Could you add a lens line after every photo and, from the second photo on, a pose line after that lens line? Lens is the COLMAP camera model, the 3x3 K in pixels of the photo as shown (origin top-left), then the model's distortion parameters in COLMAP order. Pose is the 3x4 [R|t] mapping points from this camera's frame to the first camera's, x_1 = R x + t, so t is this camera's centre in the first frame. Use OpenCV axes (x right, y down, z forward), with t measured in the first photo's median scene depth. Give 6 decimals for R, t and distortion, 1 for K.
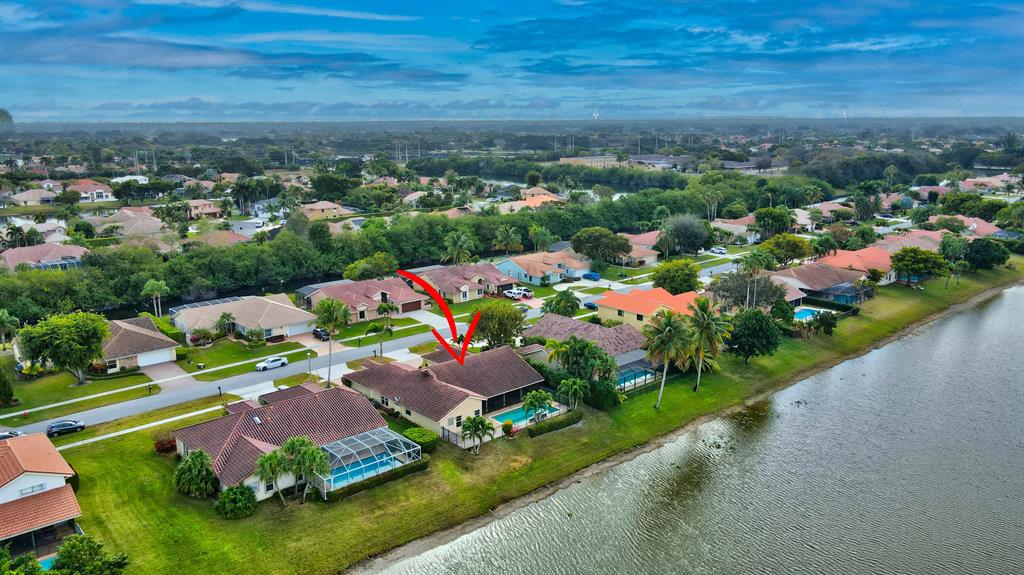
lens RADIAL K [[752.2, 0, 503.6], [0, 752.2, 286.8], [0, 0, 1]] dist [-0.004400, 0.036575]
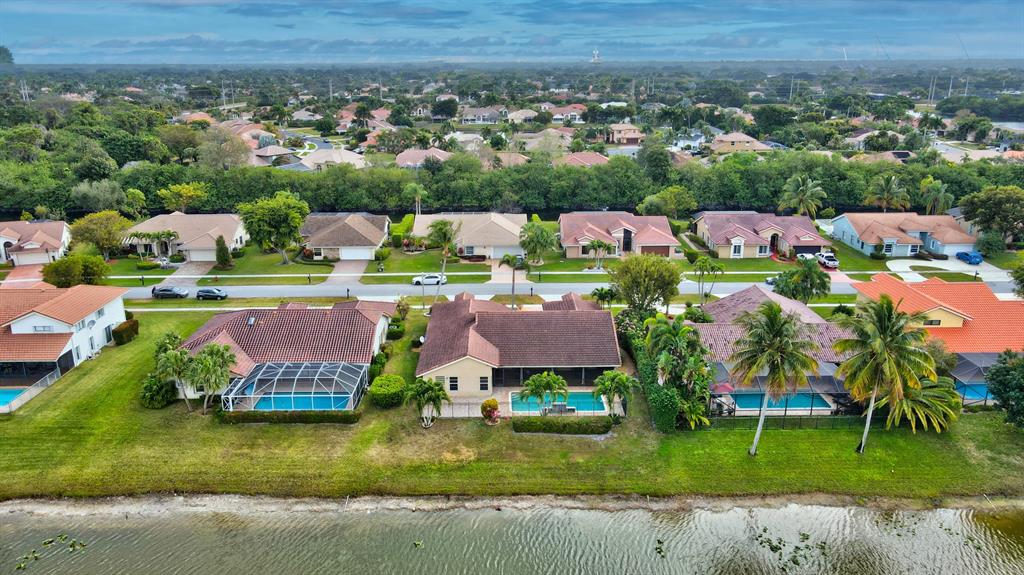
lens RADIAL K [[752.2, 0, 511.3], [0, 752.2, 285.9], [0, 0, 1]] dist [-0.004400, 0.036575]
pose [[0.758819, 0.189795, -0.623034, 0.327933], [-0.142185, 0.981799, 0.125913, -0.021436], [0.635592, -0.006959, 0.771994, 0.306394]]
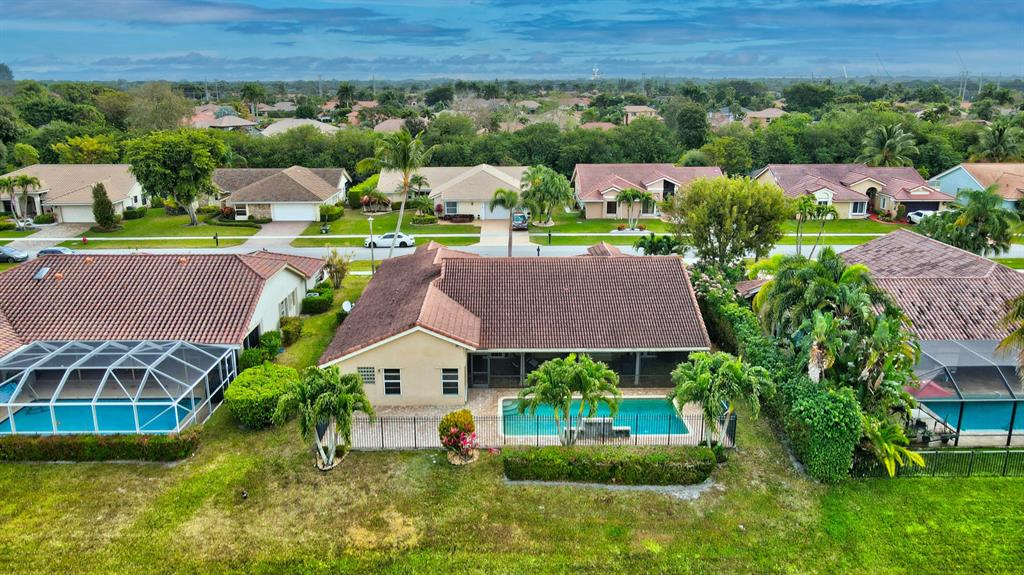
lens RADIAL K [[752.2, 0, 507.8], [0, 752.2, 285.6], [0, 0, 1]] dist [-0.004400, 0.036575]
pose [[0.753752, 0.174385, -0.633600, 0.171309], [-0.141052, 0.984609, 0.103192, 0.054065], [0.641843, 0.011589, 0.766748, 0.517048]]
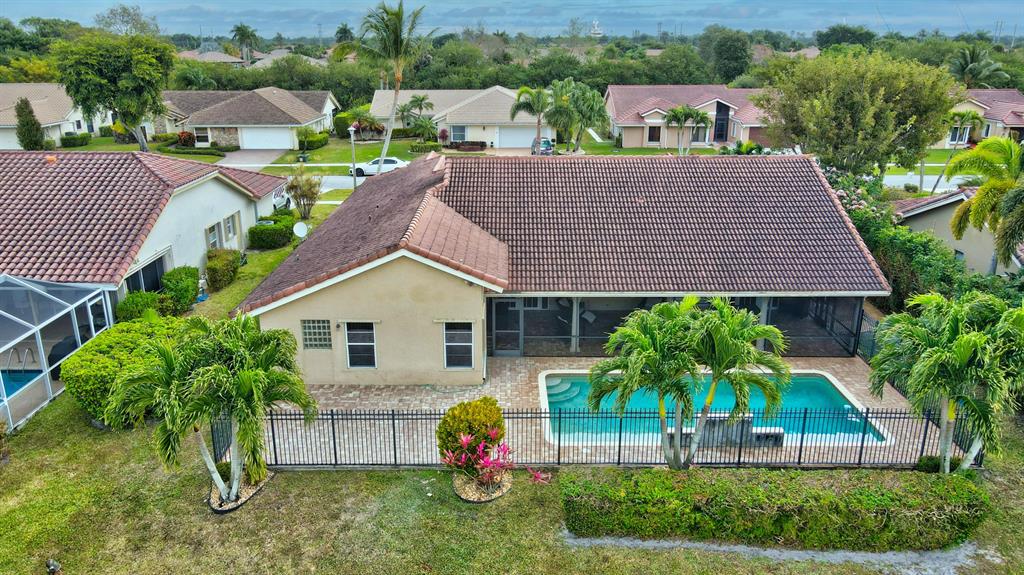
lens RADIAL K [[752.2, 0, 507.7], [0, 752.2, 284.3], [0, 0, 1]] dist [-0.004400, 0.036575]
pose [[0.747929, 0.207386, -0.630550, 0.089914], [-0.144672, 0.978033, 0.150069, 0.082935], [0.647822, -0.021018, 0.761502, 0.603619]]
